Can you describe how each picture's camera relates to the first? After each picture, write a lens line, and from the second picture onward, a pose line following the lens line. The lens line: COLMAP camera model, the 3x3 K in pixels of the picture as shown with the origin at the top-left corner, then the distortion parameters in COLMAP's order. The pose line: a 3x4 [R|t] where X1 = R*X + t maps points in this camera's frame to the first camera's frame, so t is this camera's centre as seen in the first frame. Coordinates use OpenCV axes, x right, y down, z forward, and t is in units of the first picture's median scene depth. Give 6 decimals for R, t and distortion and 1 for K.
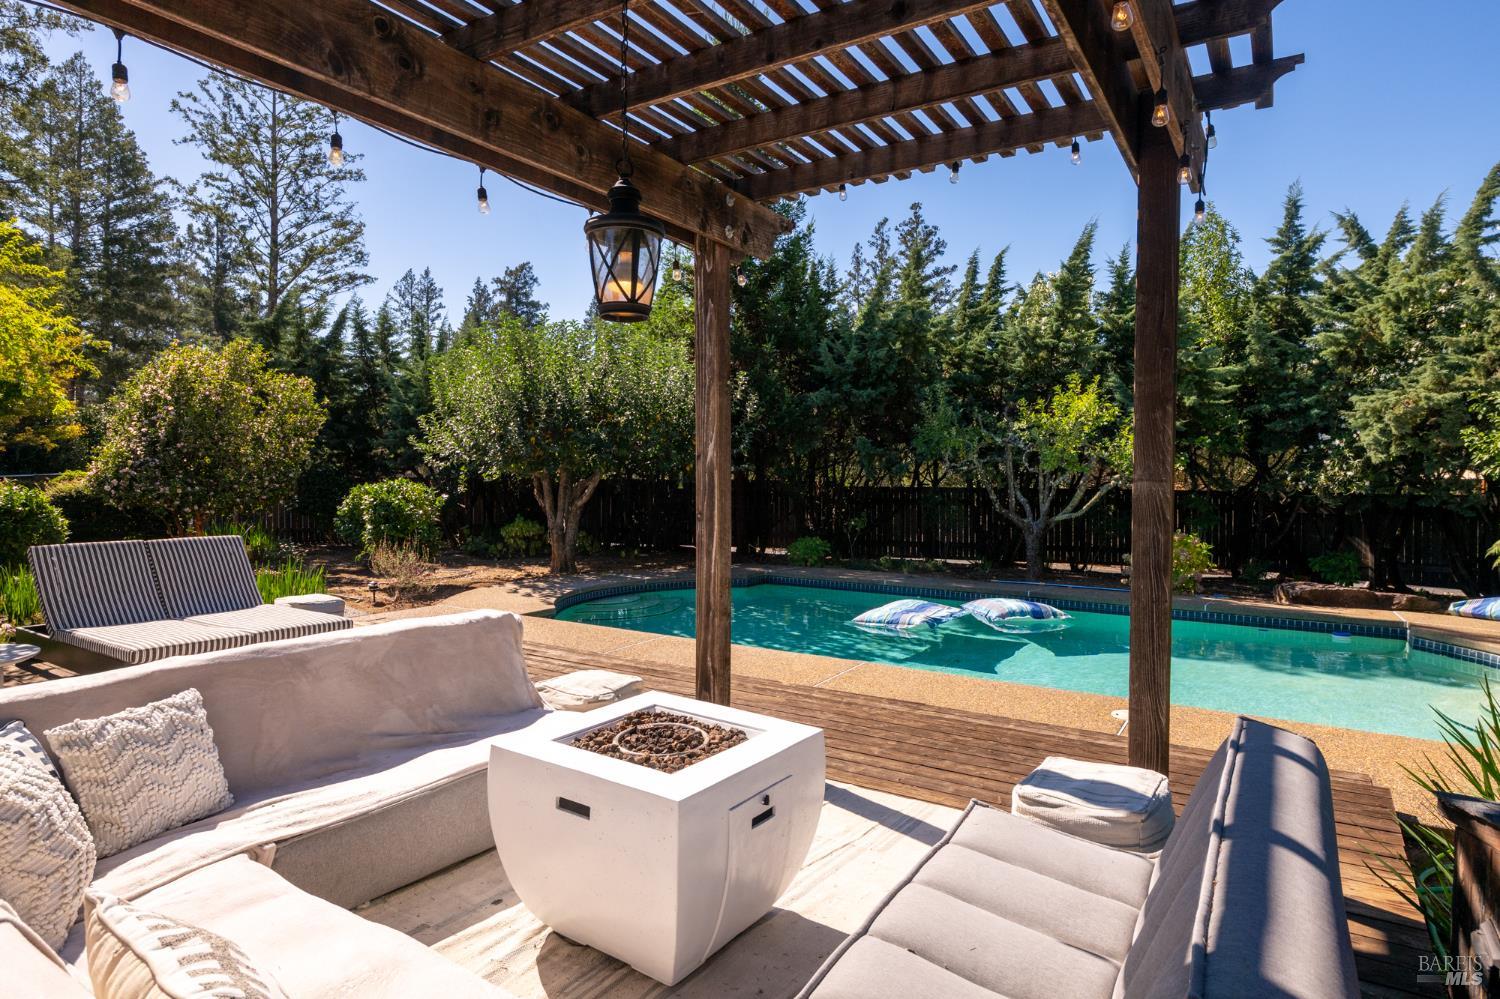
lens RADIAL K [[829.1, 0, 772.2], [0, 829.1, 503.0], [0, 0, 1]] dist [0.002156, 0.001078]
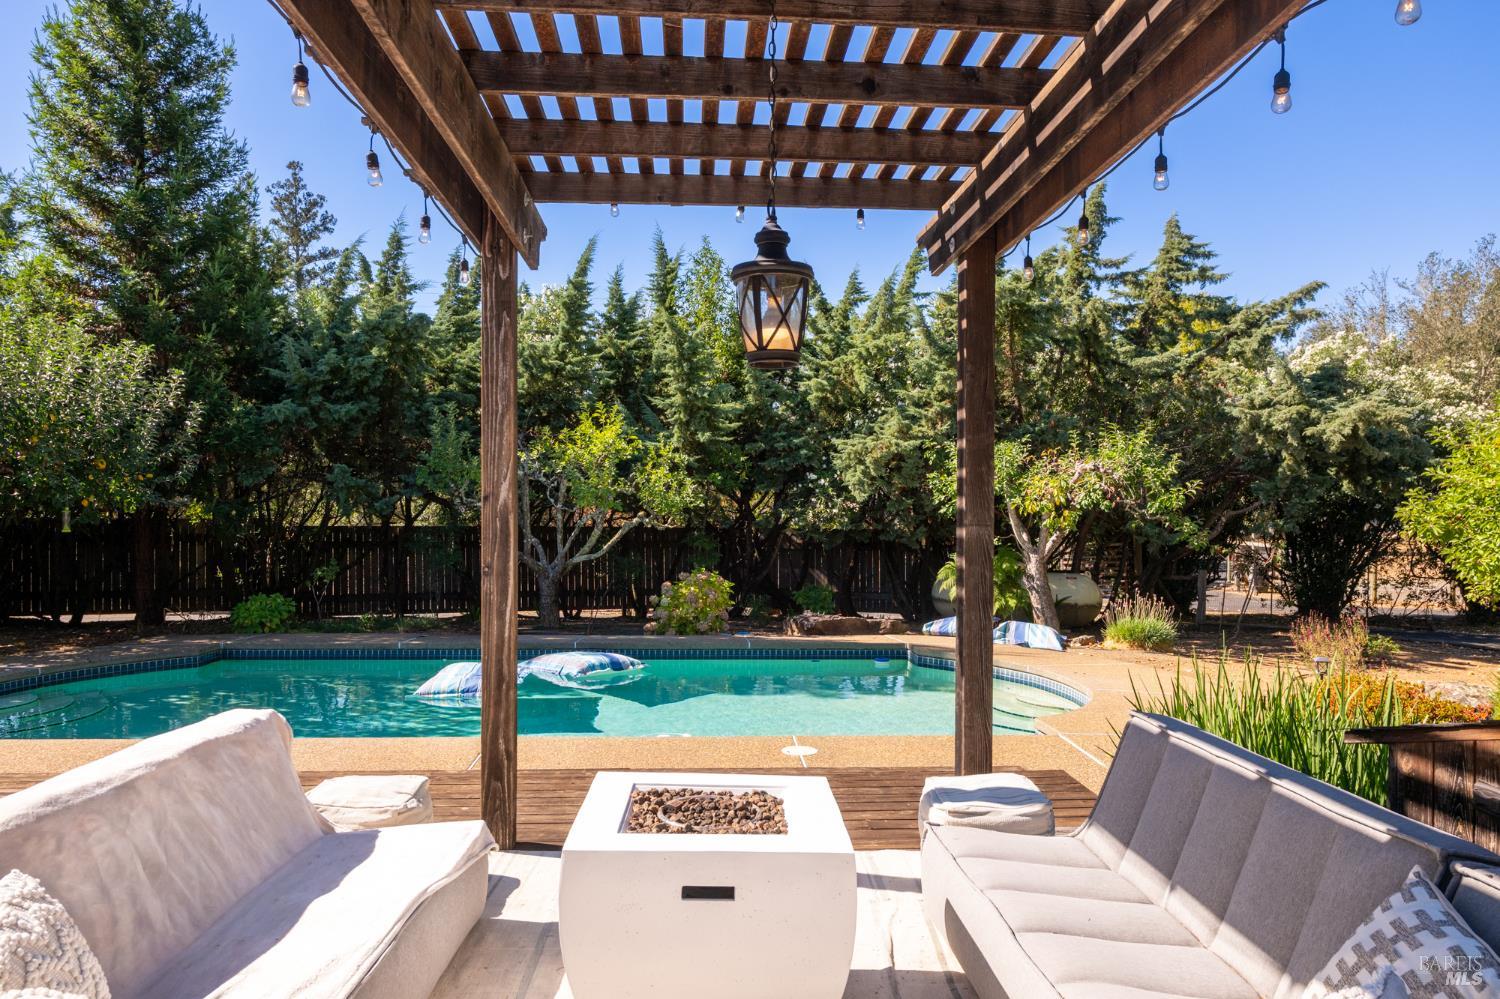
lens RADIAL K [[1013.2, 0, 699.5], [0, 1013.2, 519.2], [0, 0, 1]] dist [0.006236, 0.006006]
pose [[0.822662, -0.005503, 0.568505, -0.195495], [0.018553, 0.999680, -0.017171, -0.005310], [-0.568228, 0.024673, 0.822501, 0.017912]]
